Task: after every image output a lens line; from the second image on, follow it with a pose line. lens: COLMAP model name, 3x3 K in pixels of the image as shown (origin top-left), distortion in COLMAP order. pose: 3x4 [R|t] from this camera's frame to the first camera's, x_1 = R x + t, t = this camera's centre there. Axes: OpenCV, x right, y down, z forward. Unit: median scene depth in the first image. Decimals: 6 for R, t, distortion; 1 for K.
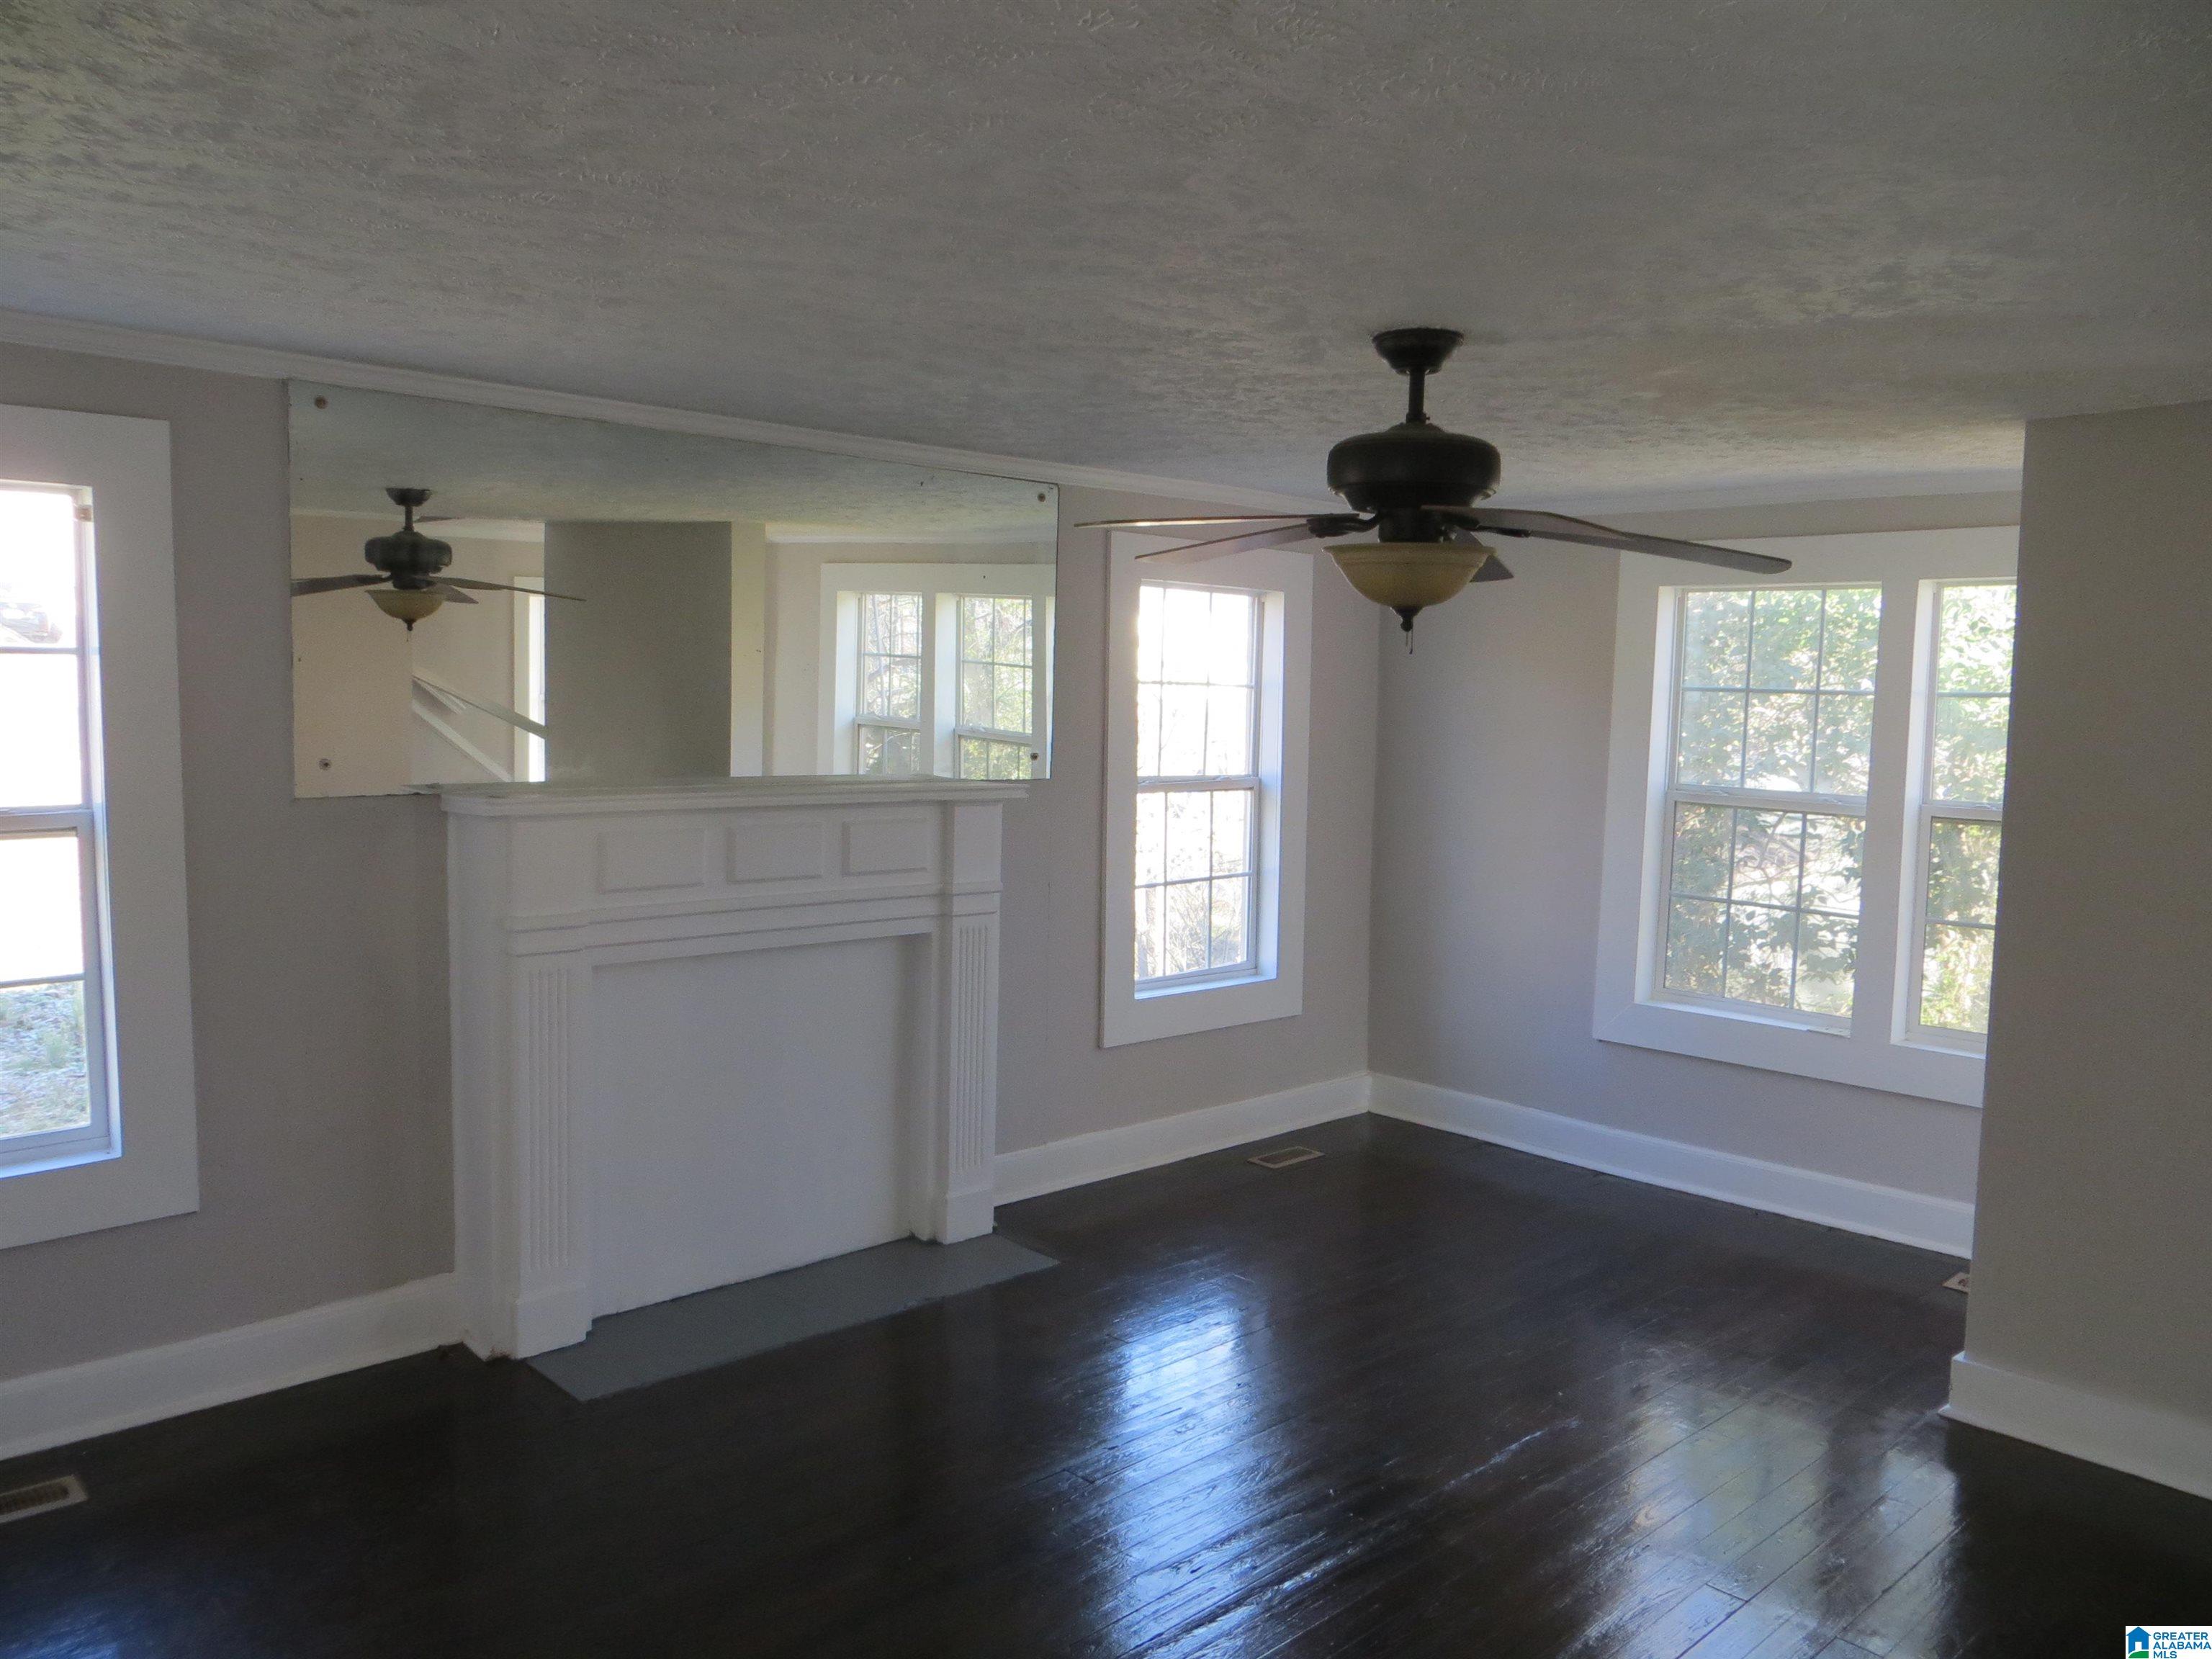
lens RADIAL K [[1643.4, 0, 1093.6], [0, 1643.4, 828.1], [0, 0, 1]] dist [-0.001434, 0.006748]
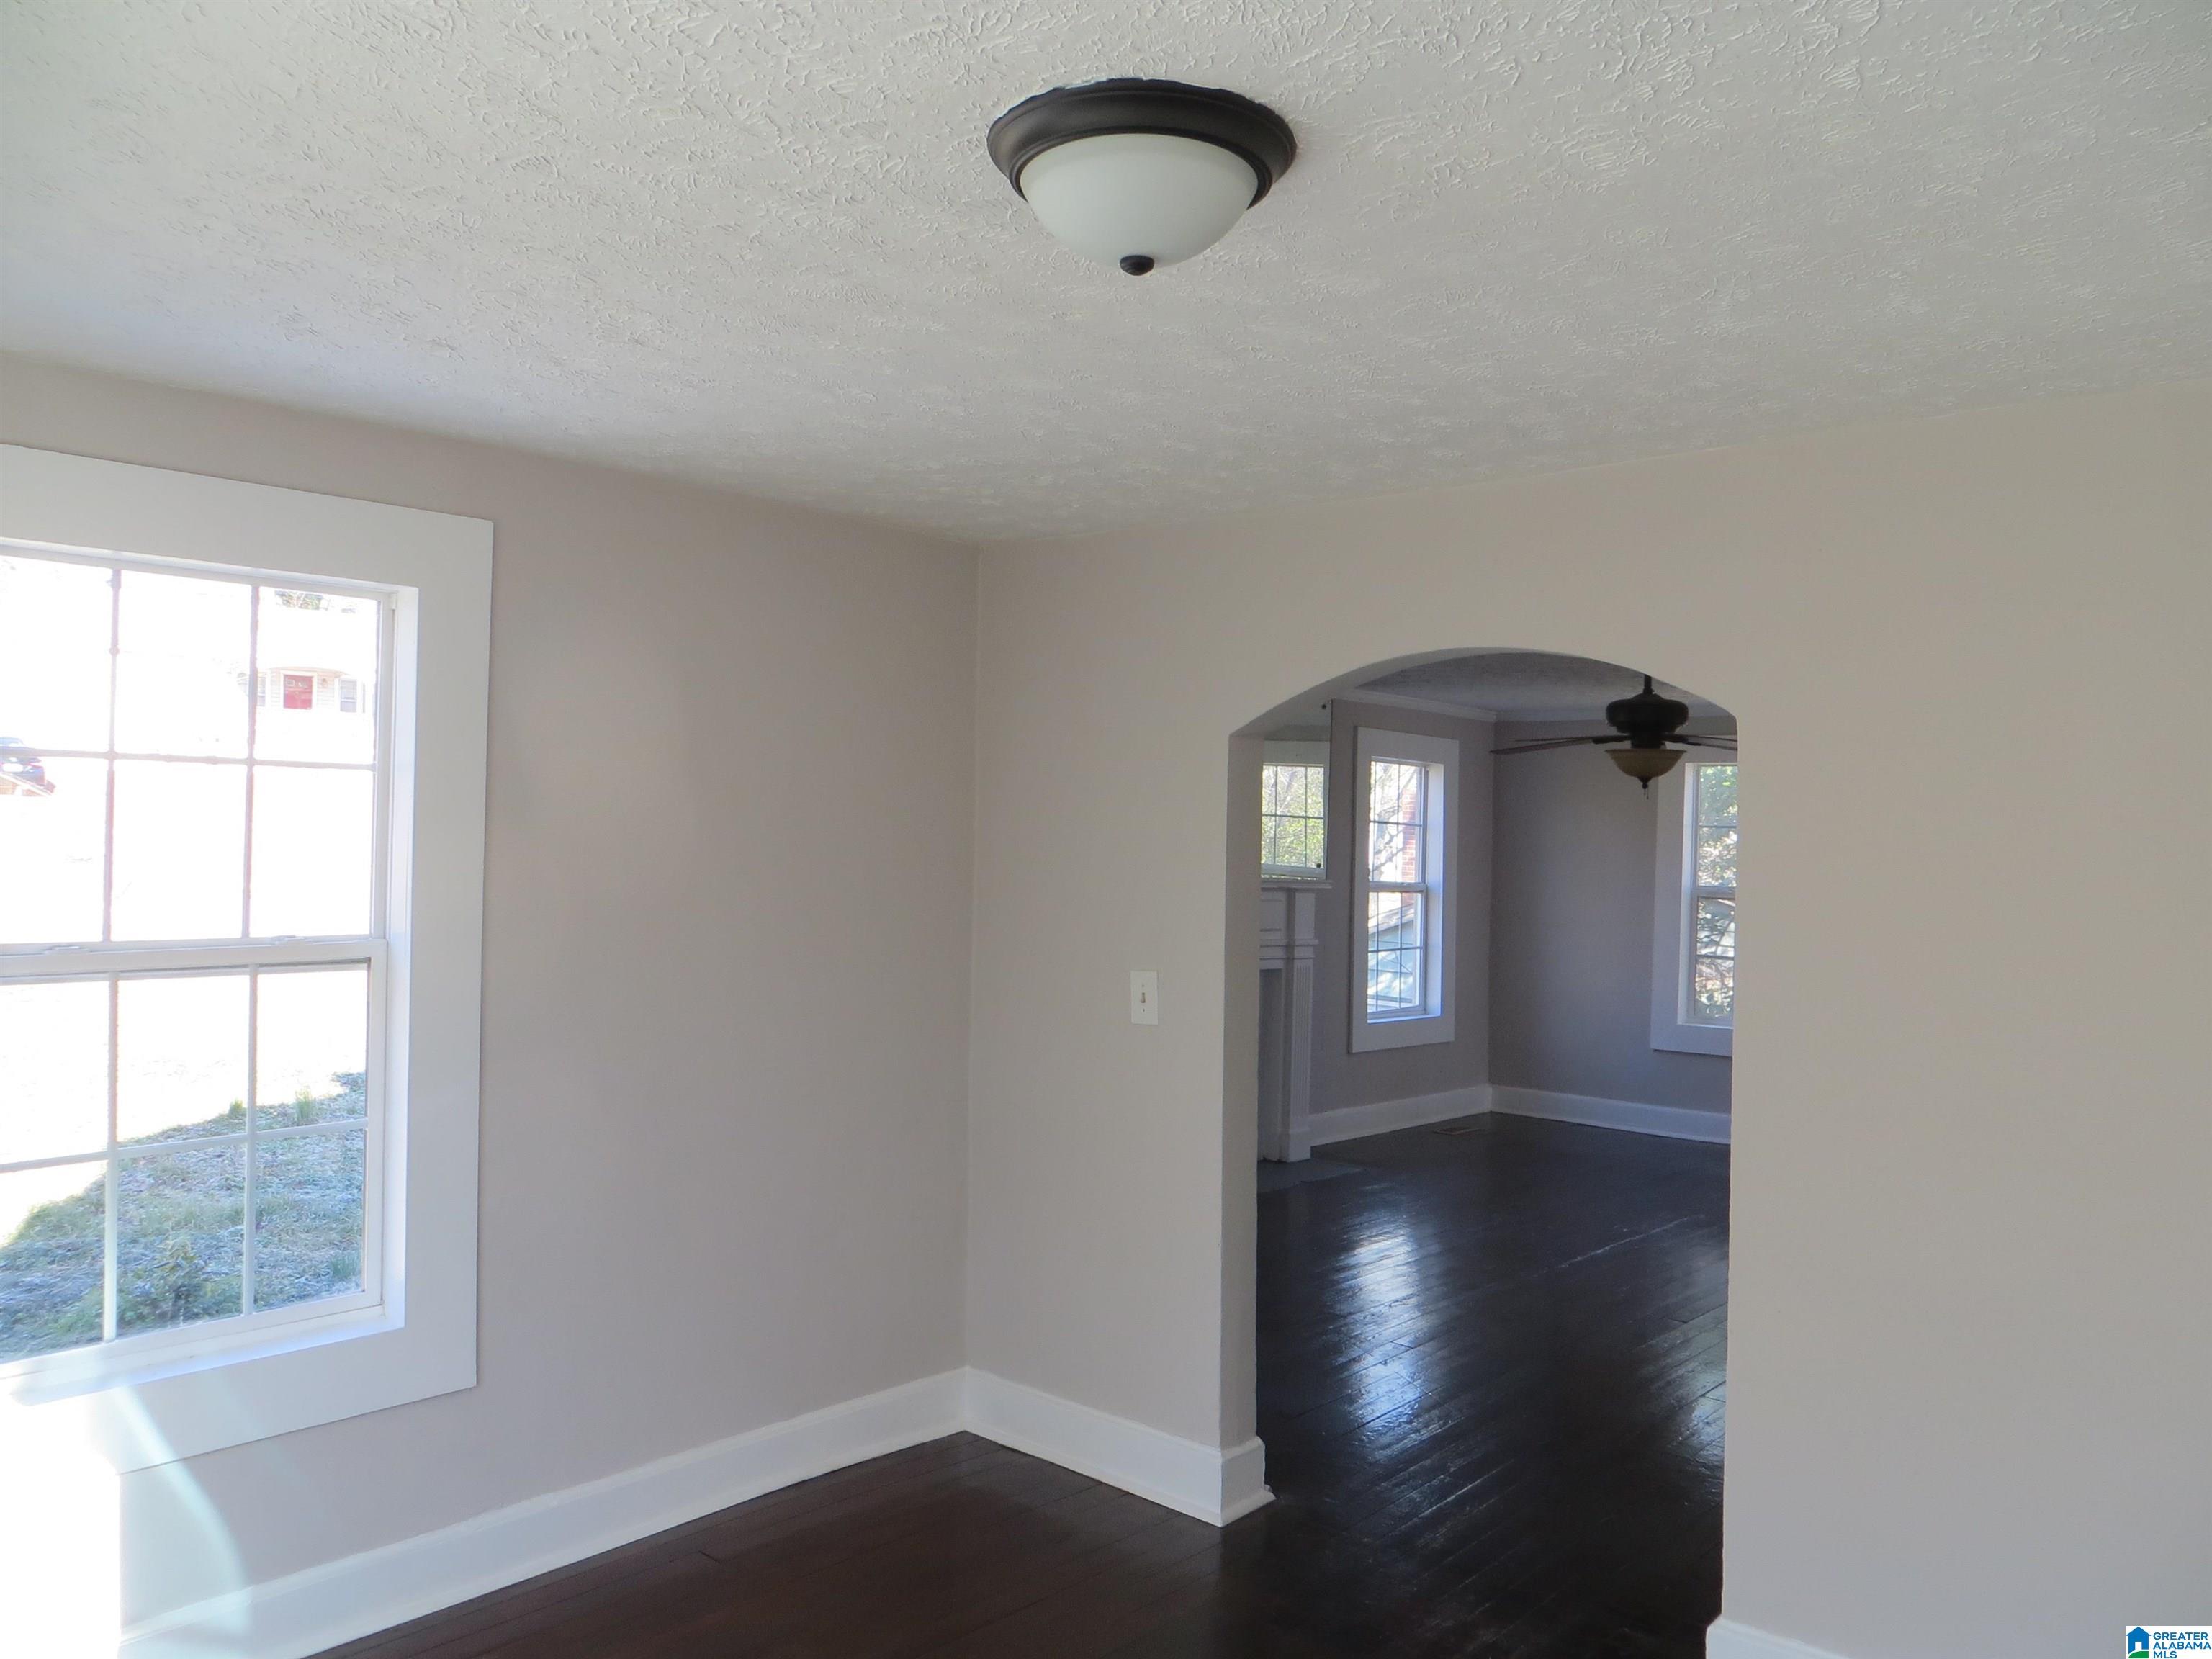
lens RADIAL K [[1642.2, 0, 1106.0], [0, 1642.2, 829.5], [0, 0, 1]] dist [0.006414, -0.010620]
pose [[0.996957, 0.003149, 0.077887, -0.408126], [0.004285, 0.995460, -0.095089, 0.081223], [-0.077832, 0.095133, 0.992417, -0.647238]]
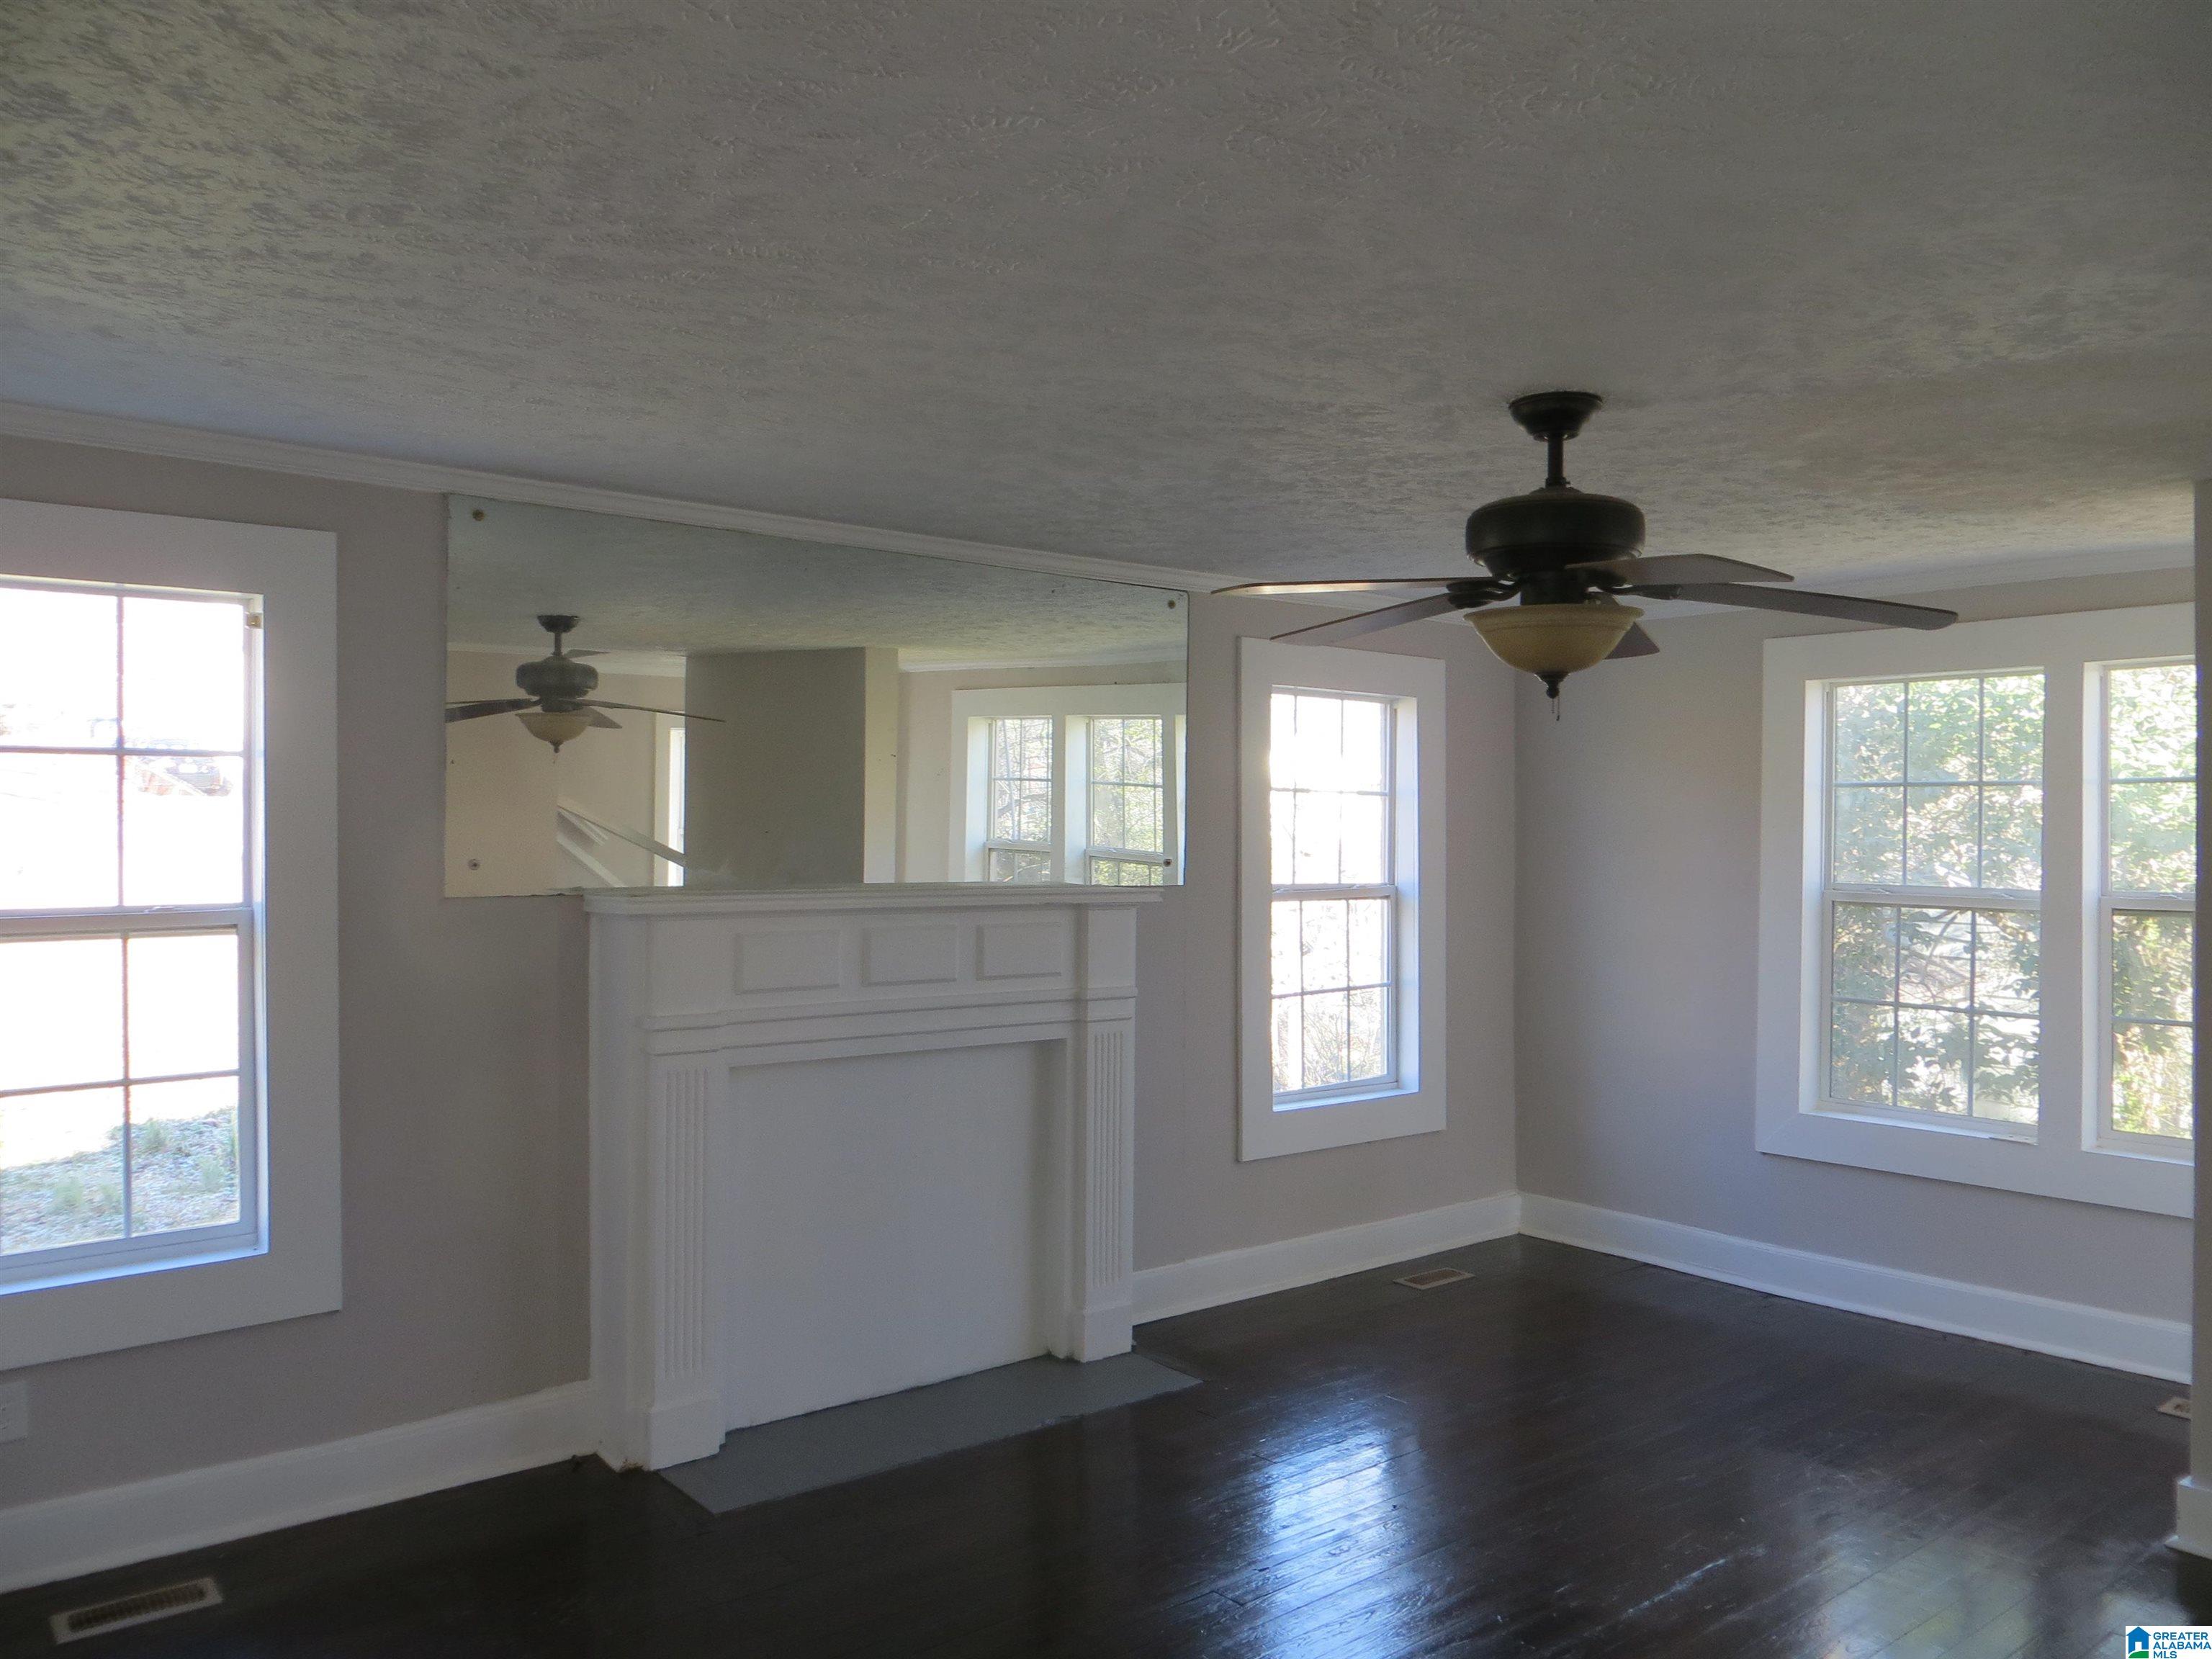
lens RADIAL K [[1642.2, 0, 1106.0], [0, 1642.2, 829.5], [0, 0, 1]] dist [0.006414, -0.010620]
pose [[0.997498, -0.015852, -0.068898, -0.004932], [0.009933, 0.996295, -0.085424, 0.023146], [0.069997, 0.084526, 0.993960, 0.010453]]
